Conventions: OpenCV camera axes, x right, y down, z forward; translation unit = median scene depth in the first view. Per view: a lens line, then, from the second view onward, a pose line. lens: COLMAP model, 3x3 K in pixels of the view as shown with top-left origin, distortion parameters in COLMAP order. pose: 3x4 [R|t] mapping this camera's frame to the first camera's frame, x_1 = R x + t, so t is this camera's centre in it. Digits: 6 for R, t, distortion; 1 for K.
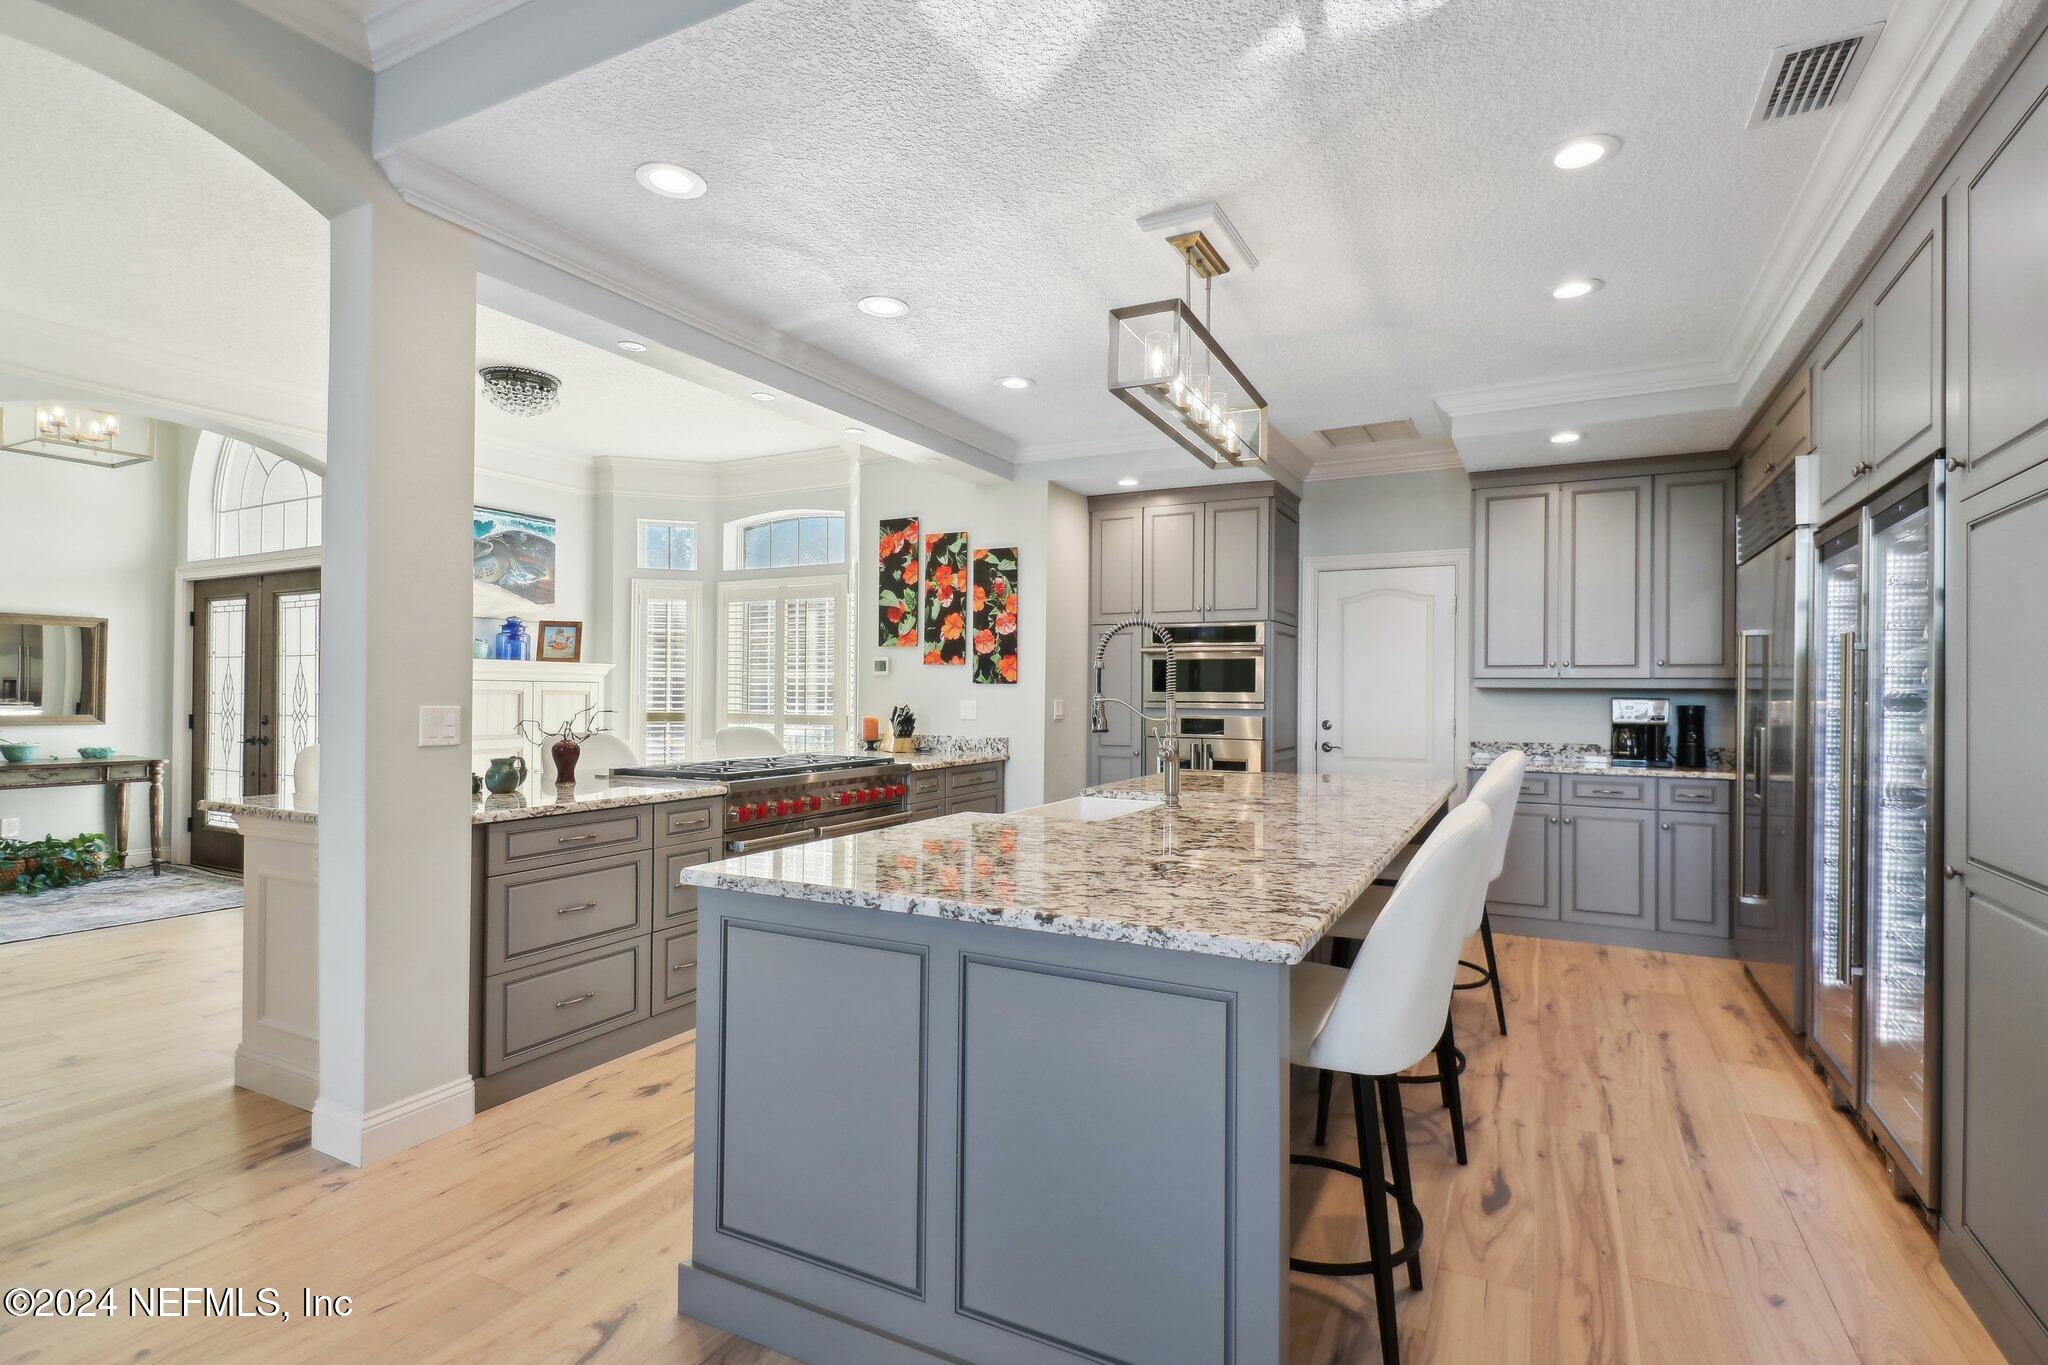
lens RADIAL K [[963.3, 0, 1033.3], [0, 963.3, 690.6], [0, 0, 1]] dist [-0.002461, -0.000369]
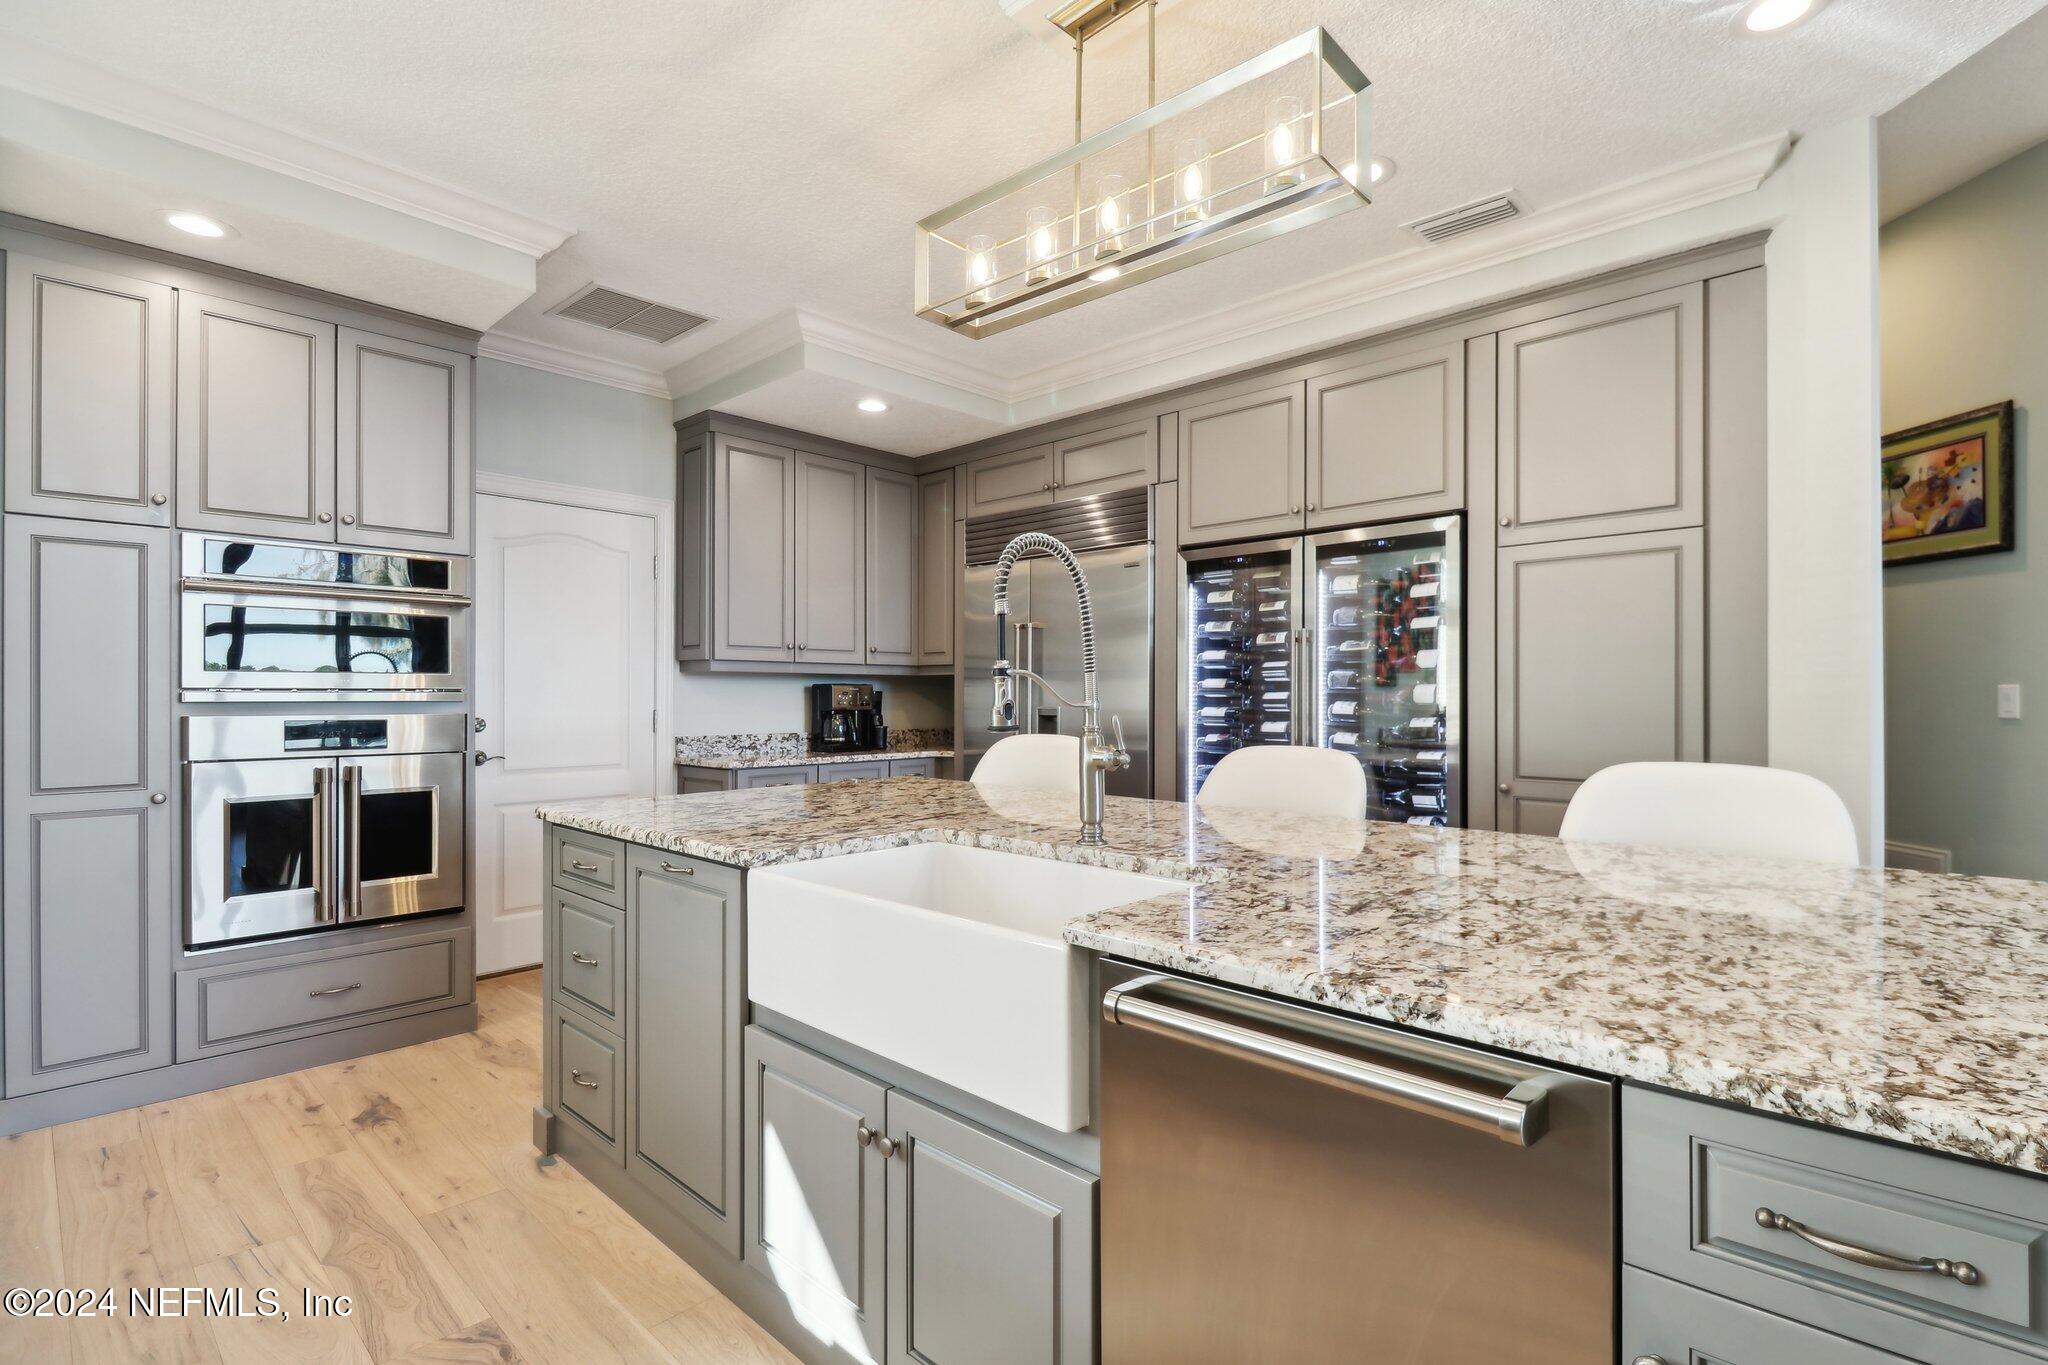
lens RADIAL K [[963.3, 0, 1026.9], [0, 963.3, 685.9], [0, 0, 1]] dist [-0.002461, -0.000369]
pose [[0.263554, -0.000215, 0.964645, -0.263618], [-0.005151, 0.999985, 0.001630, 0.006620], [-0.964631, -0.005398, 0.263549, 0.518444]]
